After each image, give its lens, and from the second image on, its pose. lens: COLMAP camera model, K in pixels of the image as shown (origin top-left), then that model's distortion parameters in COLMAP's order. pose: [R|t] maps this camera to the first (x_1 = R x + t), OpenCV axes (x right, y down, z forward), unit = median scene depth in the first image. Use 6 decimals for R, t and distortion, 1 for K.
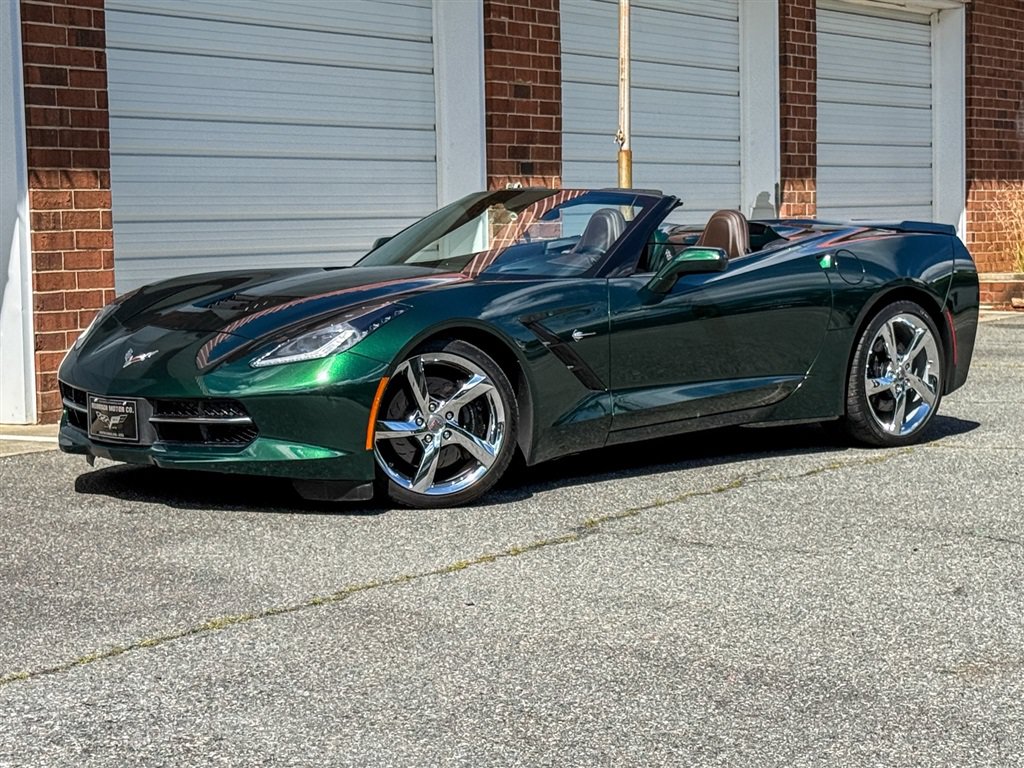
lens RADIAL K [[2248.0, 0, 509.7], [0, 2248.0, 387.6], [0, 0, 1]] dist [0.131402, 0.000000]
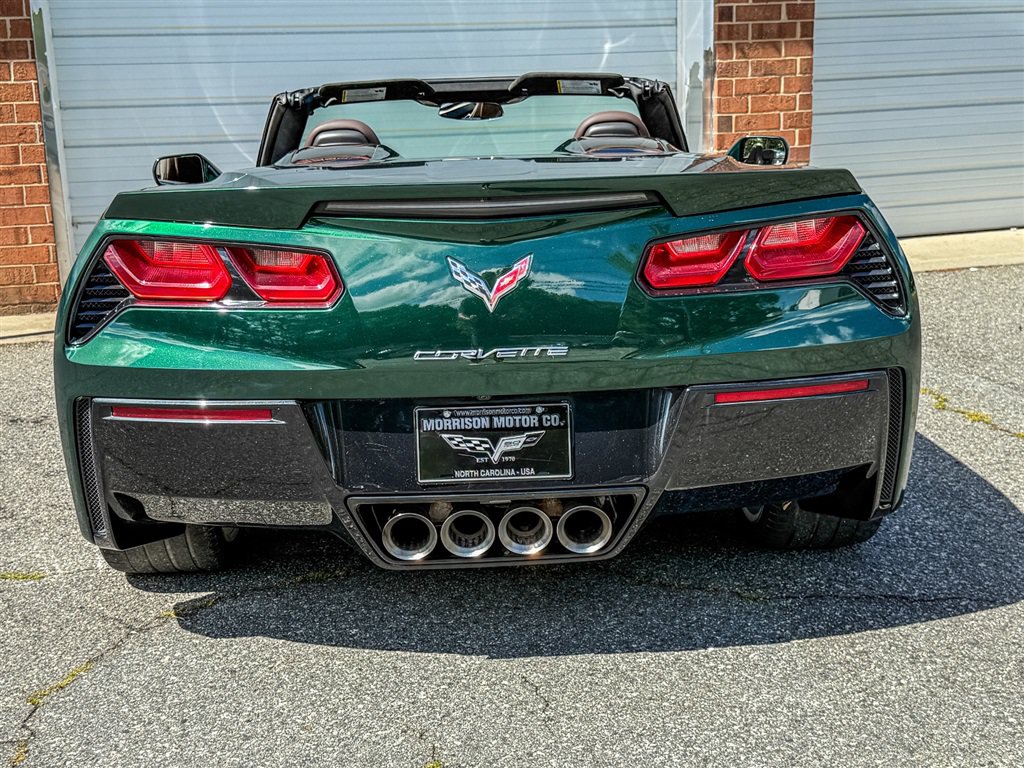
lens RADIAL K [[1557.8, 0, 511.7], [0, 1557.8, 388.3], [0, 0, 1]] dist [0.174551, 0.000000]
pose [[0.767377, 0.079427, -0.636257, 0.659762], [-0.015852, 0.994345, 0.105010, -0.062356], [0.641000, -0.070496, 0.764297, 0.984907]]
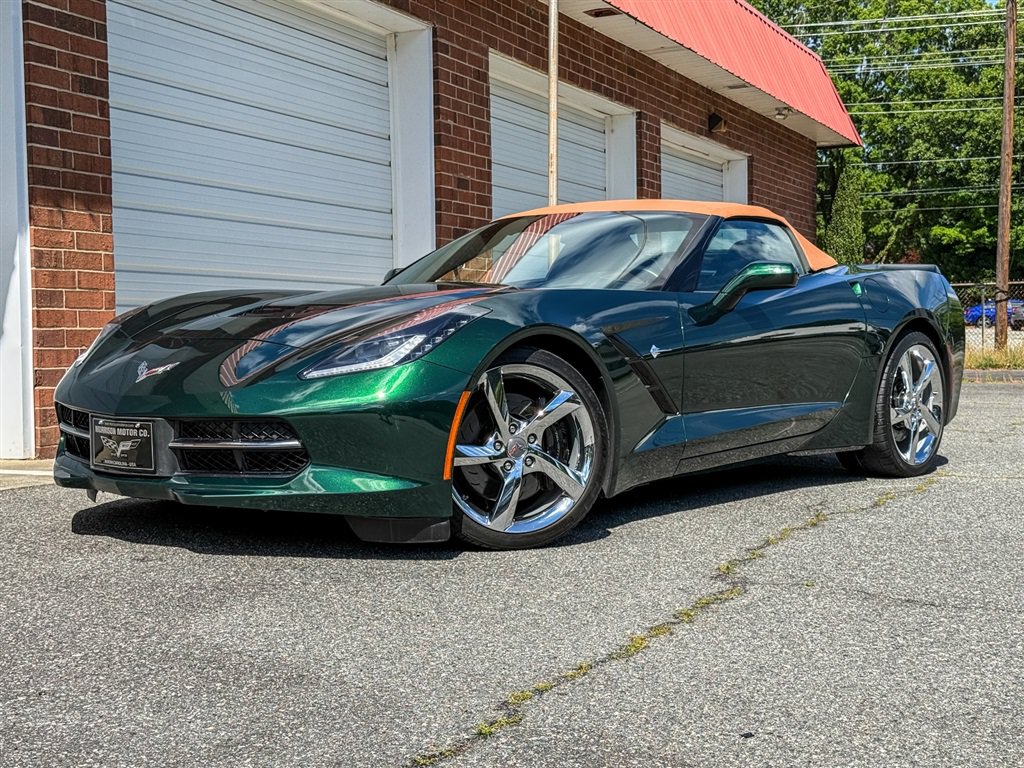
lens RADIAL K [[1408.9, 0, 517.7], [0, 1408.9, 375.7], [0, 0, 1]] dist [0.111429, 0.000000]
pose [[0.993837, 0.003170, 0.110808, -0.066094], [0.002311, 0.998782, -0.049295, 0.010744], [-0.110829, 0.049248, 0.992619, 0.344065]]
